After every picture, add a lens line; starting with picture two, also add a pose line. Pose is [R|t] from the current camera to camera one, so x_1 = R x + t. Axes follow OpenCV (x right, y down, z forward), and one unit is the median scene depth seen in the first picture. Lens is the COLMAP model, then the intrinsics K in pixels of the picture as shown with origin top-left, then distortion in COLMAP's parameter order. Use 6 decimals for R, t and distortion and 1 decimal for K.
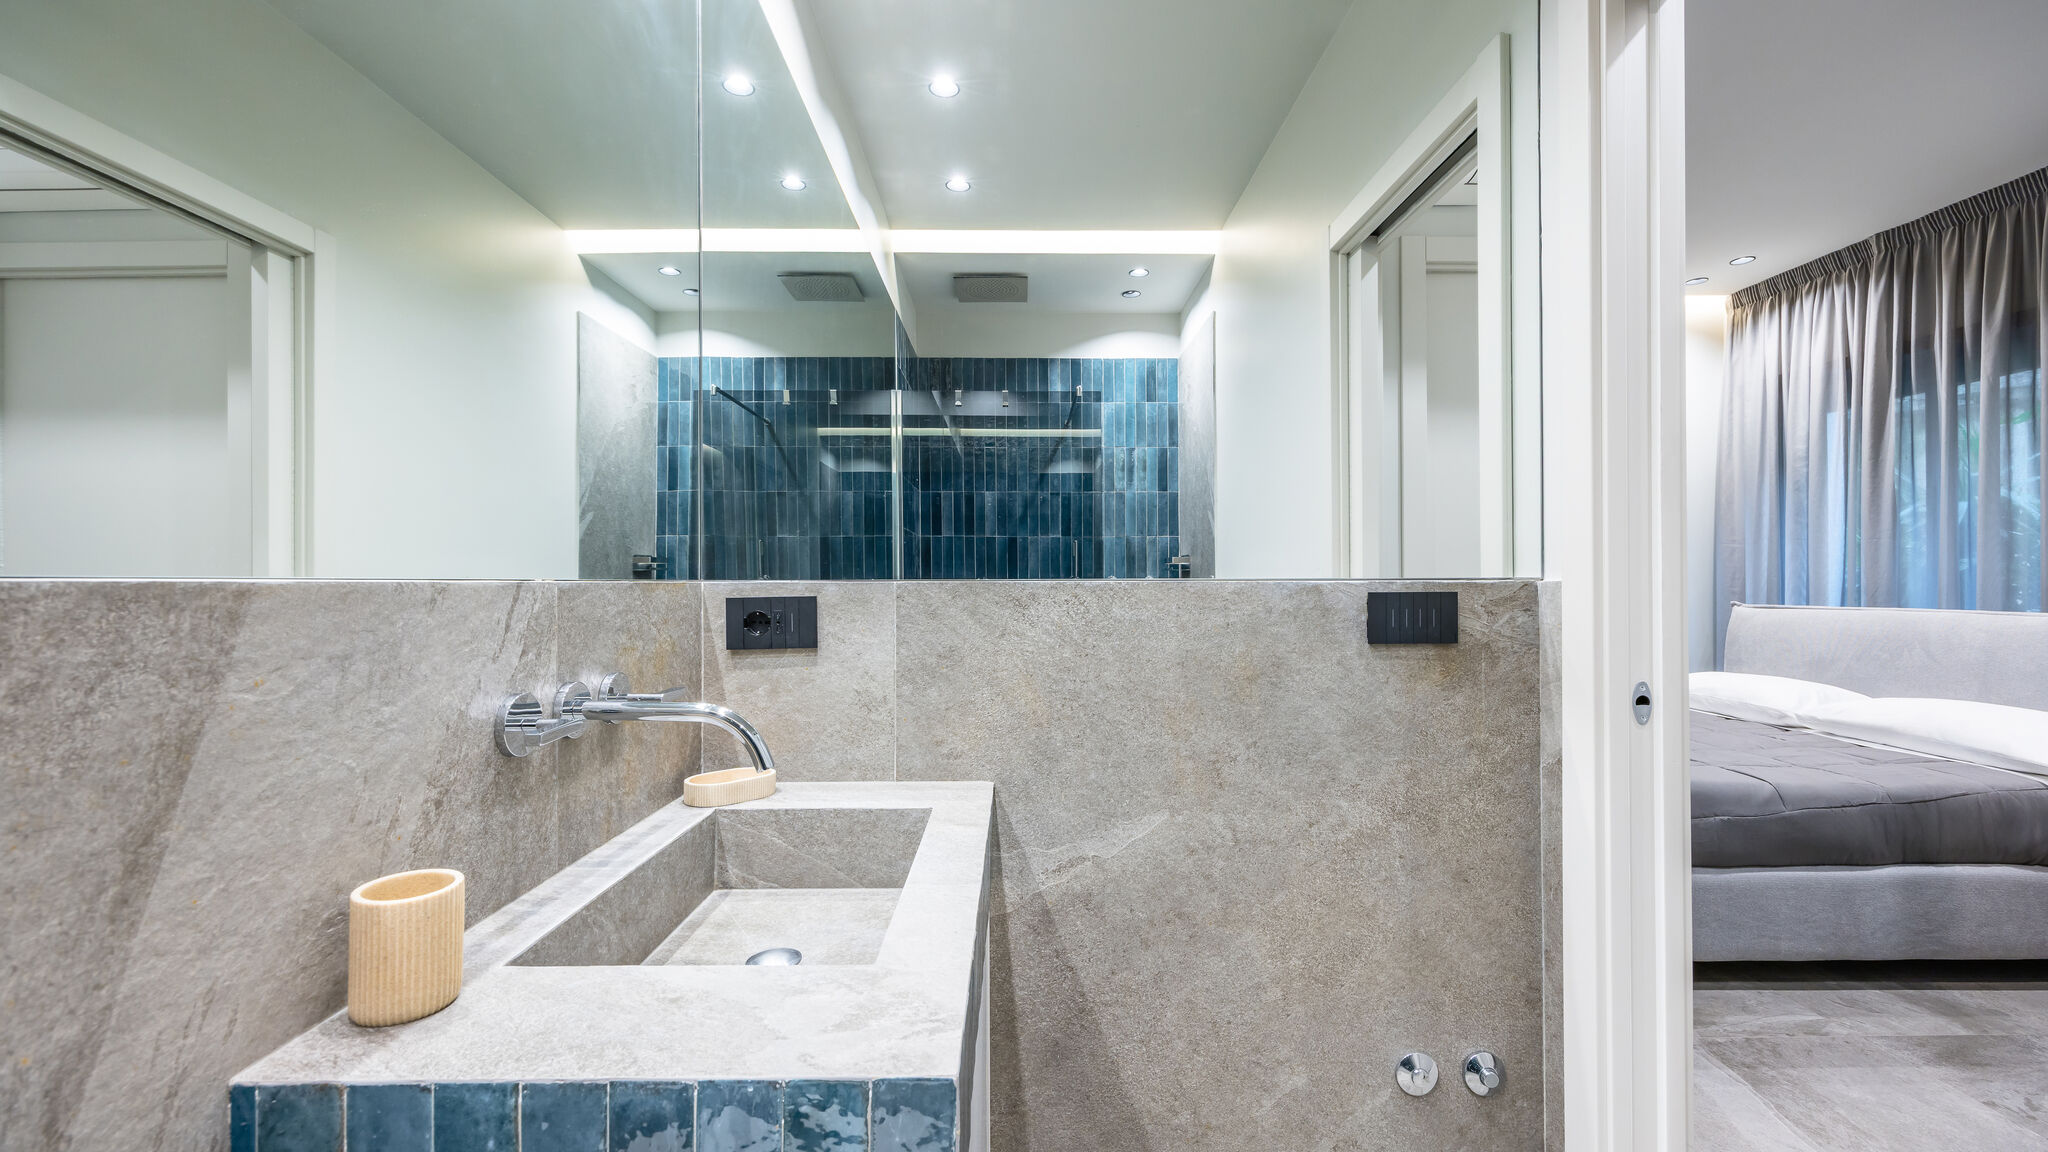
lens RADIAL K [[819.0, 0, 1040.2], [0, 819.0, 586.0], [0, 0, 1]] dist [0.006206, -0.000492]
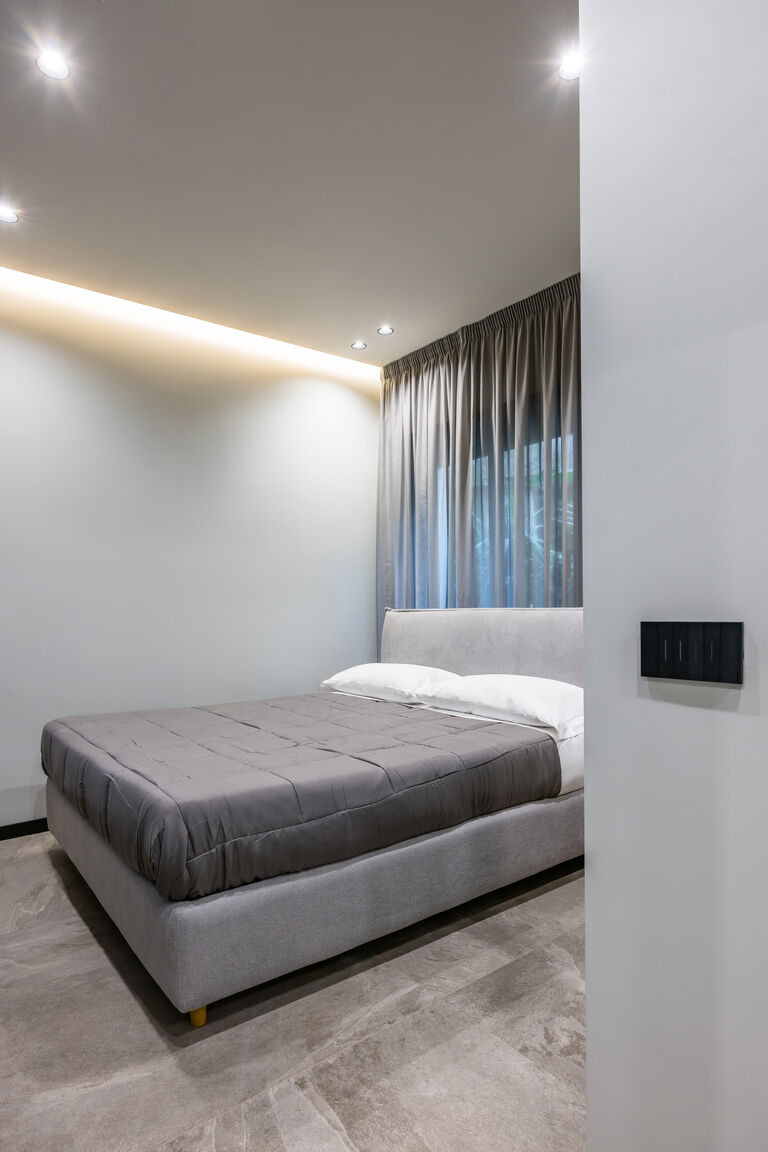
lens RADIAL K [[646.3, 0, 362.9], [0, 646.3, 632.3], [0, 0, 1]] dist [0.012682, -0.000435]
pose [[0.813852, -0.031673, 0.580209, 0.266272], [0.013292, 0.999267, 0.035904, 0.024574], [-0.580921, -0.021508, 0.813676, 0.234705]]
